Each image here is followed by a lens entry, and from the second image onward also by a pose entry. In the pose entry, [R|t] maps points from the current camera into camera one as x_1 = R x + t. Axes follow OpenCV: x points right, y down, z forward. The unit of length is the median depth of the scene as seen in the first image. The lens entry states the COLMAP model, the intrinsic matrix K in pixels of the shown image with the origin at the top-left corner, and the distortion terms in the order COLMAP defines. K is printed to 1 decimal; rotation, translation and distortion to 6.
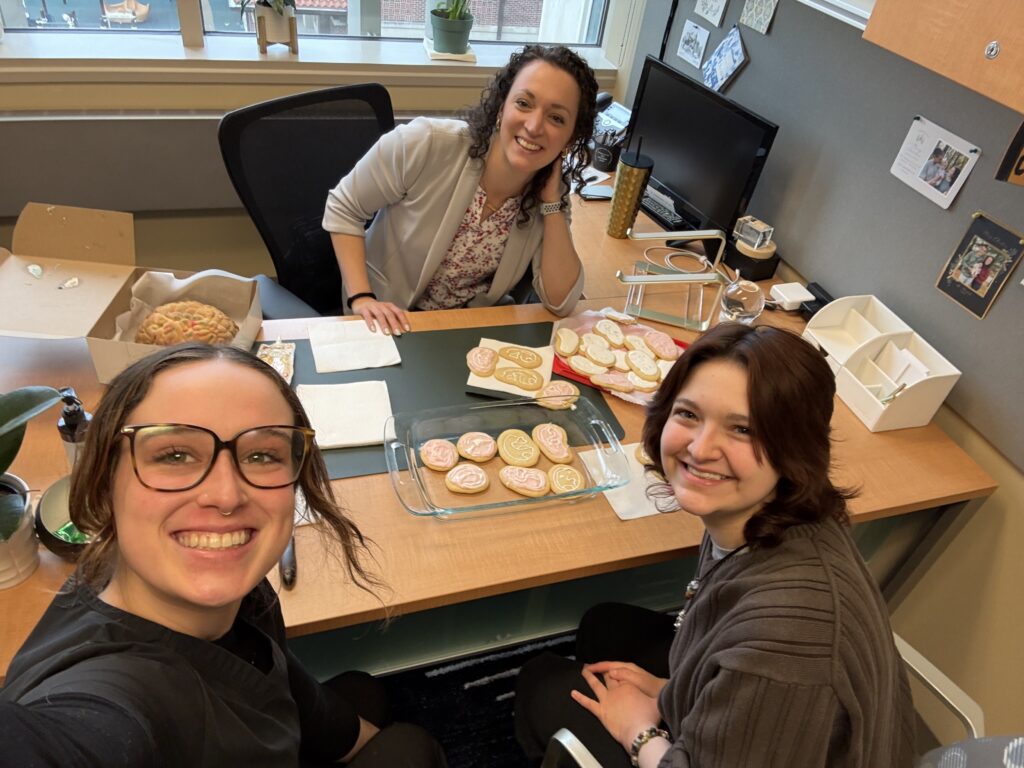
lens RADIAL K [[708.7, 0, 512.0], [0, 708.7, 384.0], [0, 0, 1]] dist [0.000500, -0.000004]
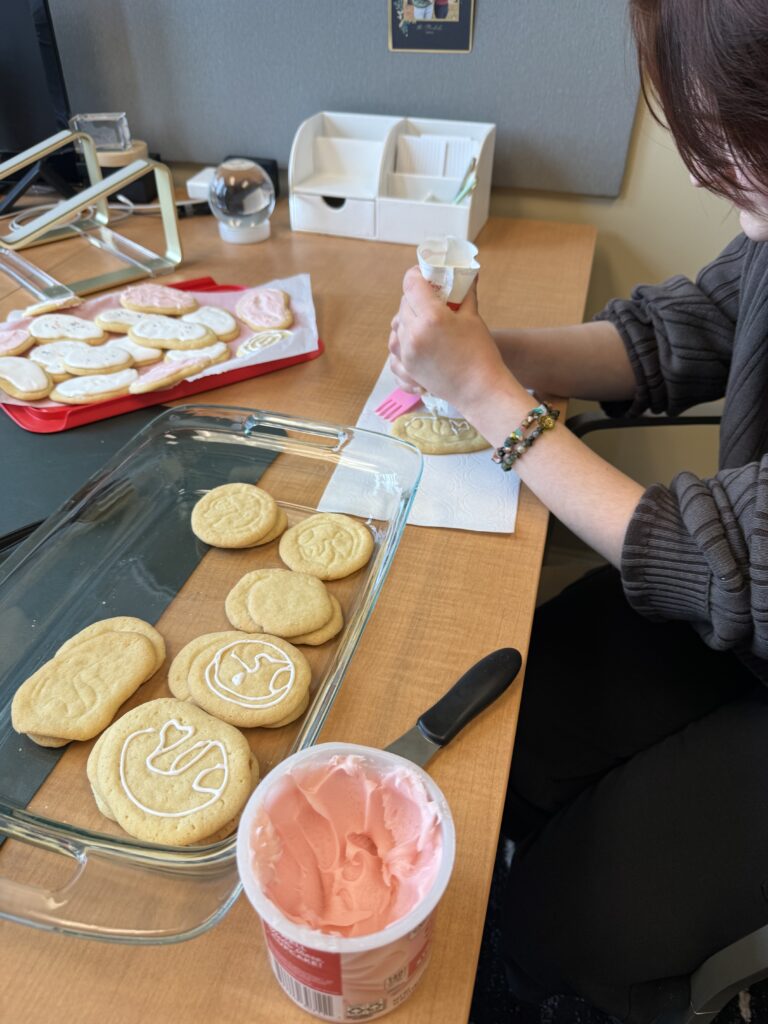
lens RADIAL K [[716.1, 0, 384.0], [0, 716.1, 512.0], [0, 0, 1]] dist [0.001536, 0.000699]
pose [[0.529773, -0.613124, 0.586020, -0.137136], [0.581536, 0.765547, 0.275235, 0.021198], [-0.617379, 0.194979, 0.762120, 0.538497]]
